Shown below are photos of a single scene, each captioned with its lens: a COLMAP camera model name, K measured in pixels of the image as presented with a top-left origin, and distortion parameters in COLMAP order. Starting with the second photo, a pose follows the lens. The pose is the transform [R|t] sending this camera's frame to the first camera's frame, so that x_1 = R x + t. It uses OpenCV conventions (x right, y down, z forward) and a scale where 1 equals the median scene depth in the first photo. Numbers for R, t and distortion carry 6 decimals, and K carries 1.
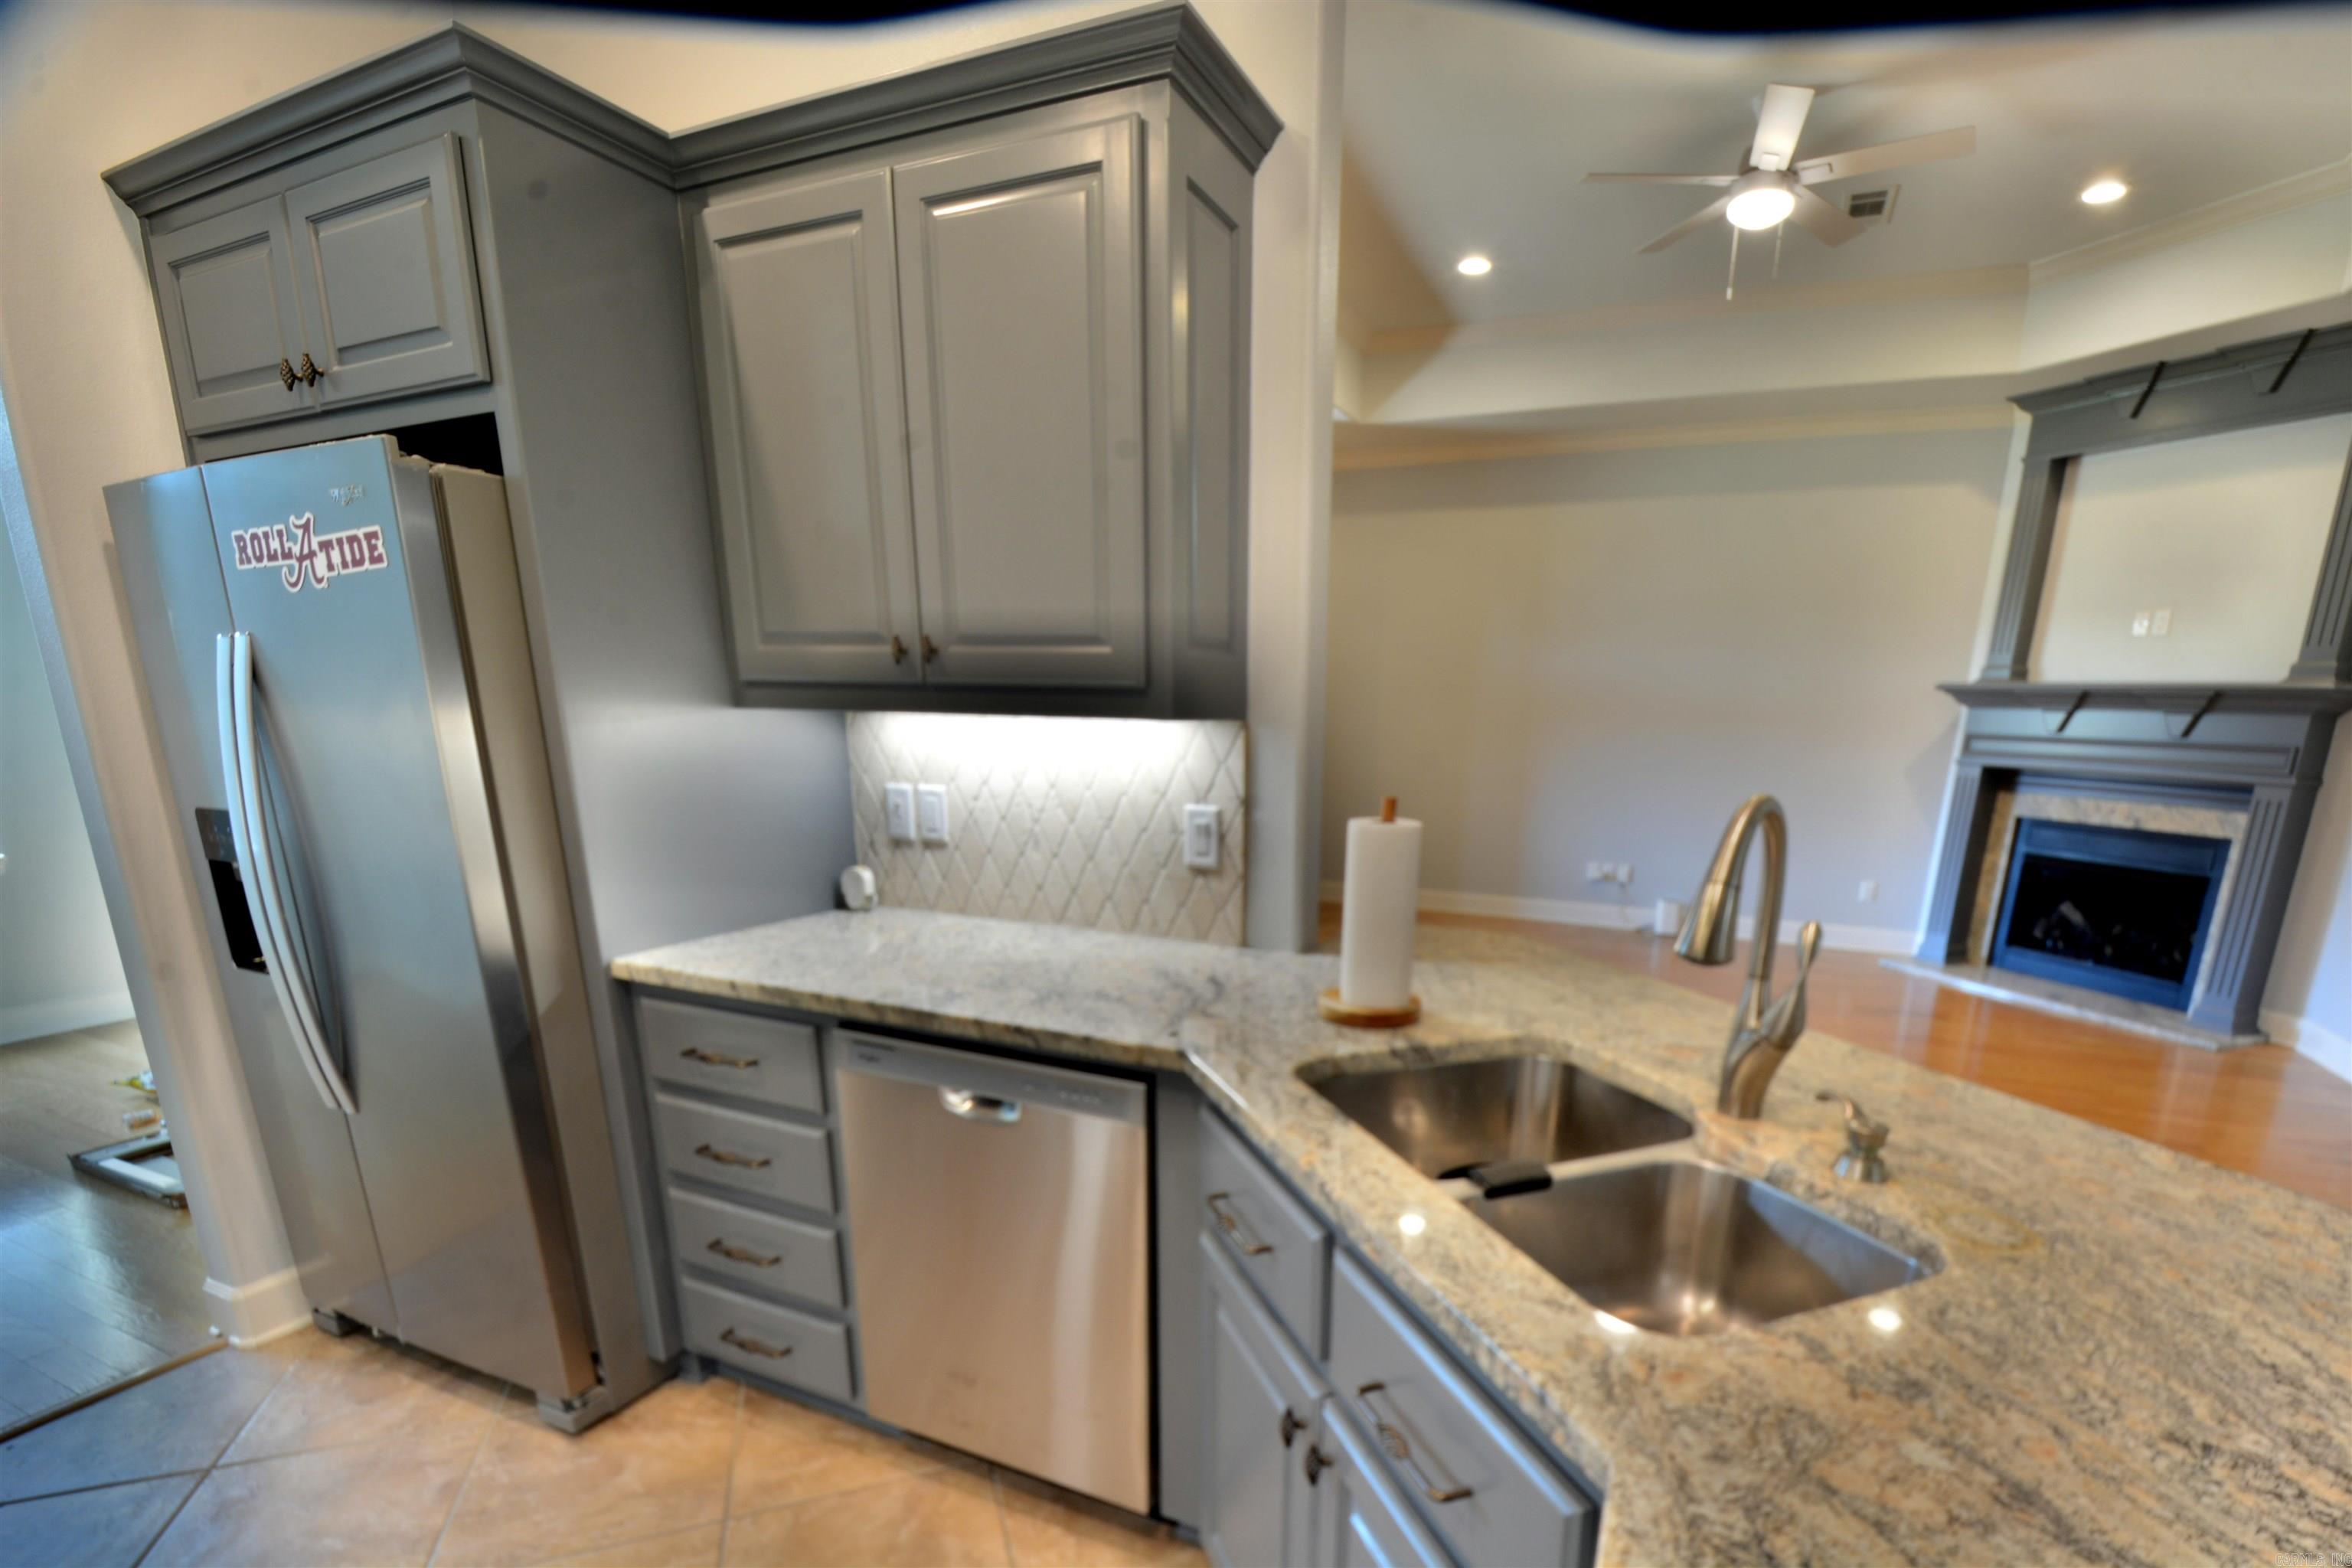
lens RADIAL K [[1042.3, 0, 1265.9], [0, 1042.3, 998.6], [0, 0, 1]] dist [0.021865, -0.022141]
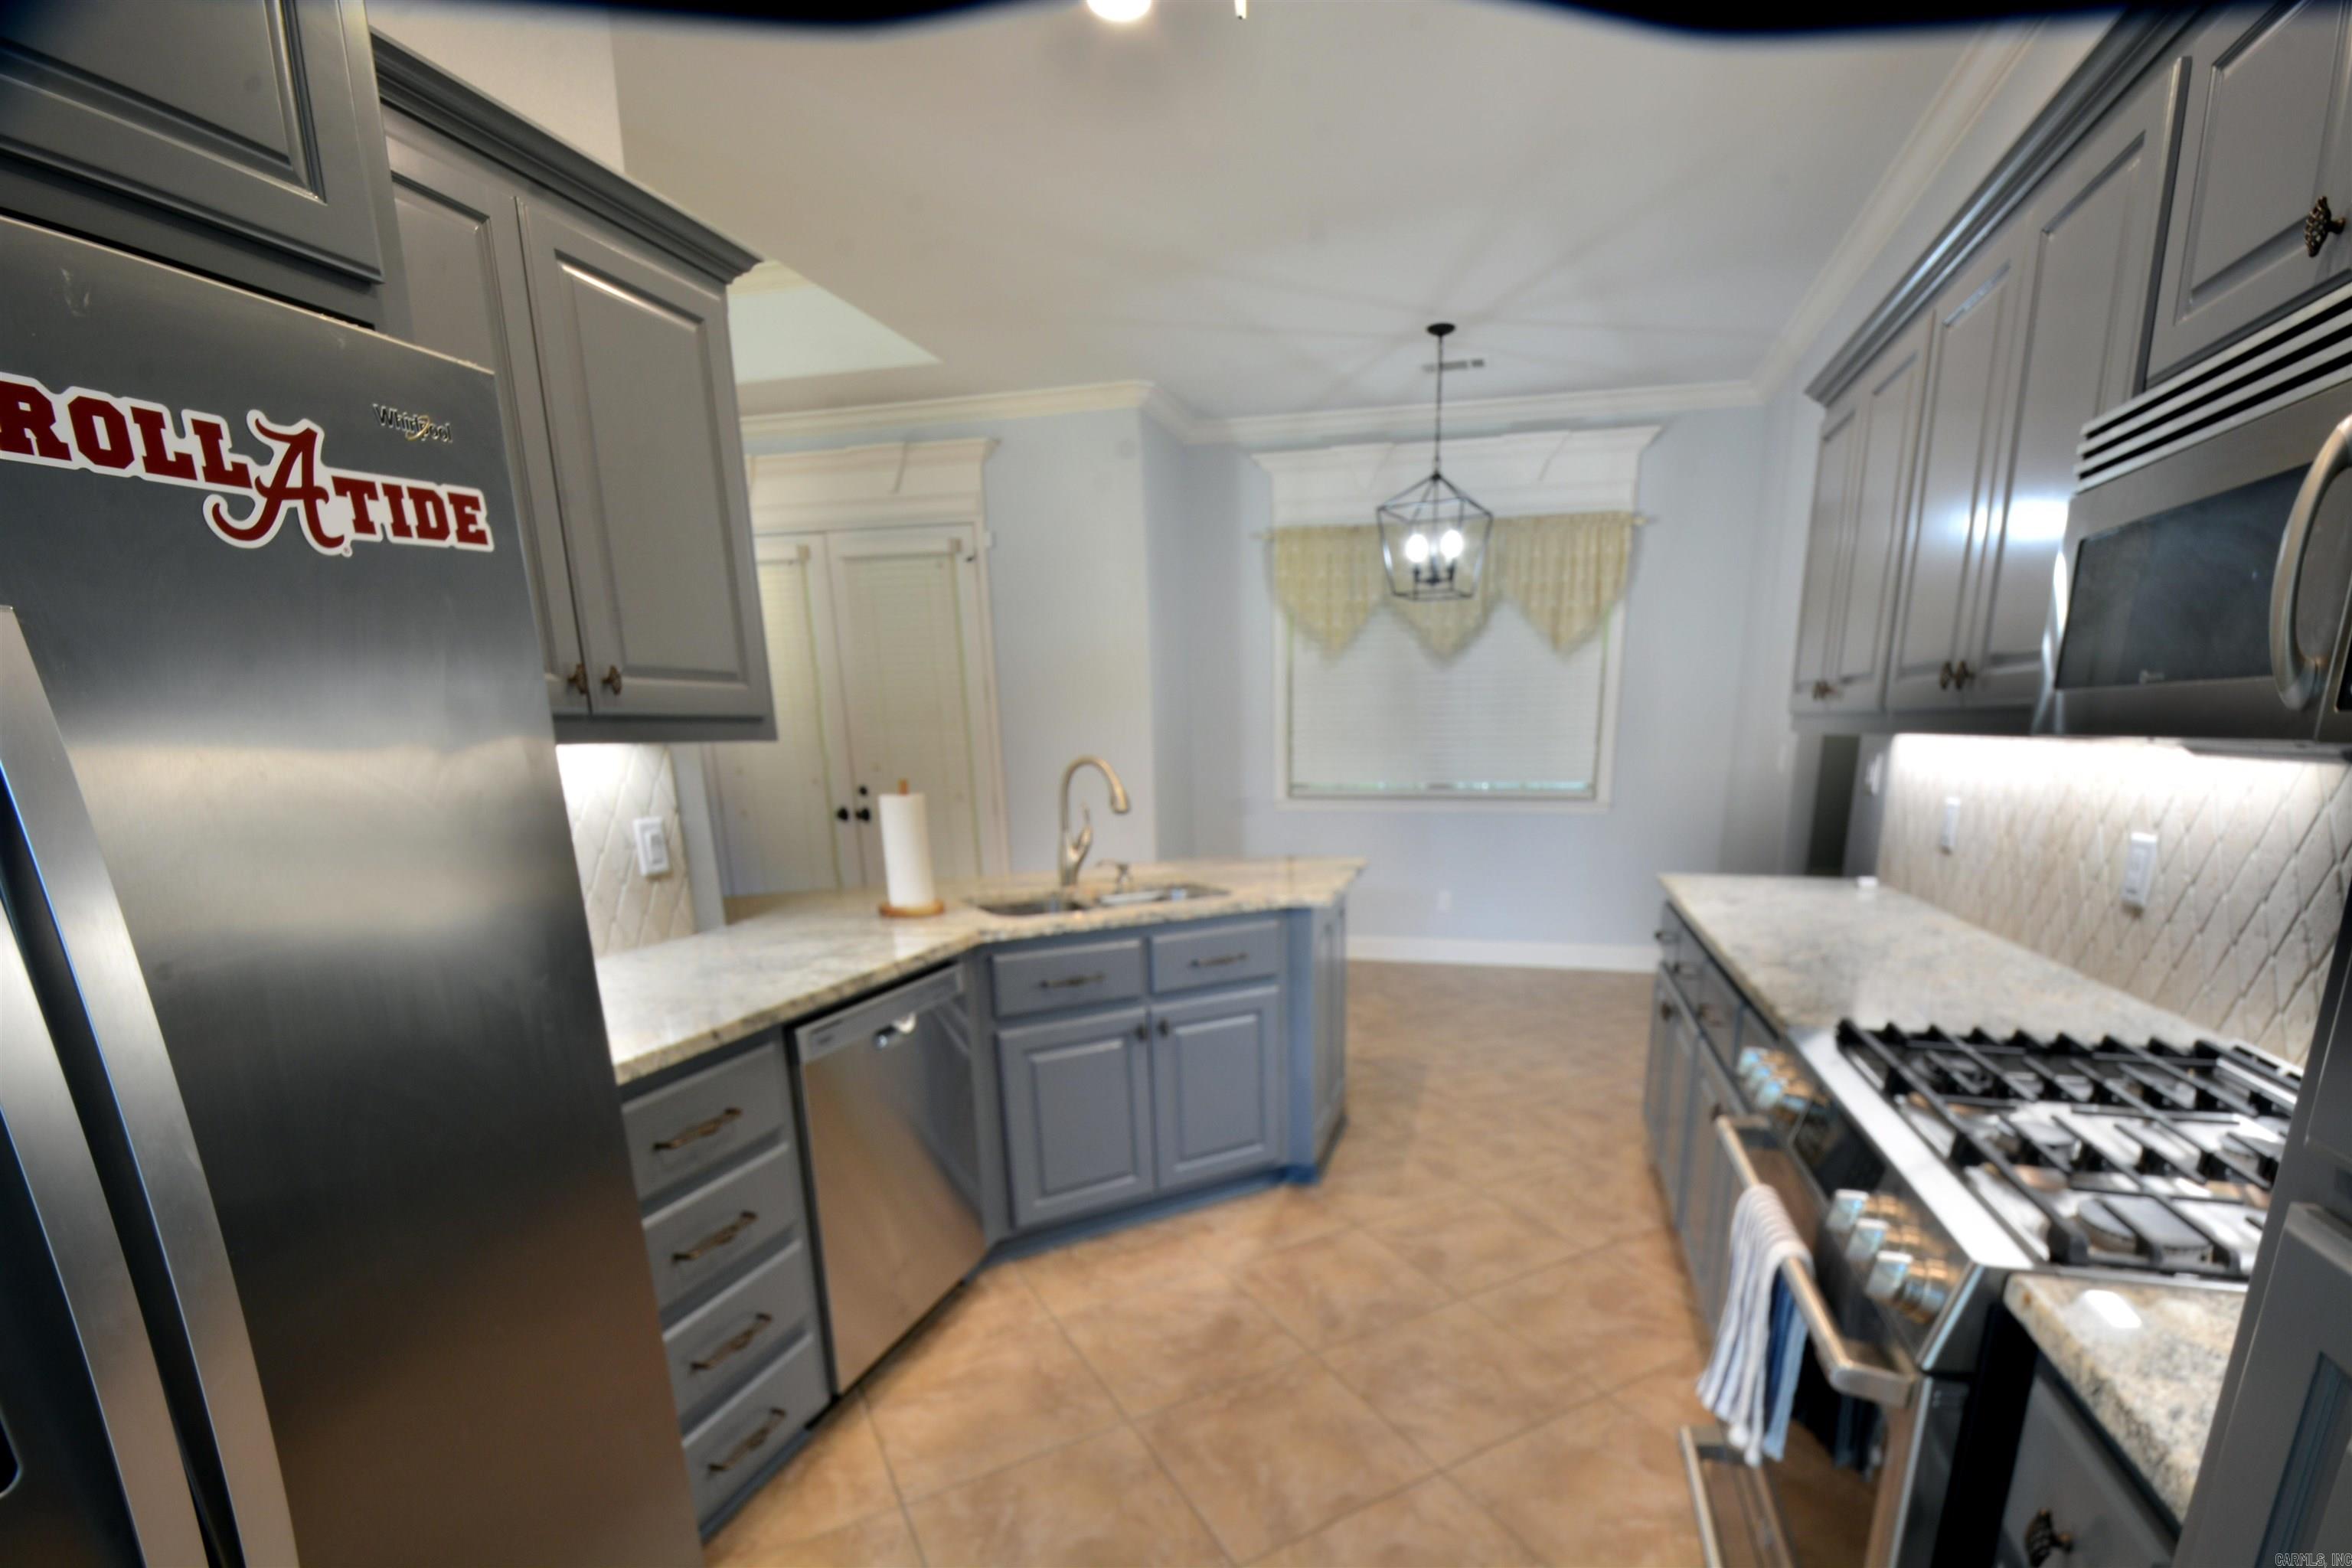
lens RADIAL K [[1048.8, 0, 1270.7], [0, 1048.8, 995.4], [0, 0, 1]] dist [0.012268, -0.016890]
pose [[-0.163911, -0.260324, 0.951507, -1.287366], [0.266947, 0.916859, 0.296830, -0.166773], [-0.949670, 0.302656, -0.080791, 0.512148]]
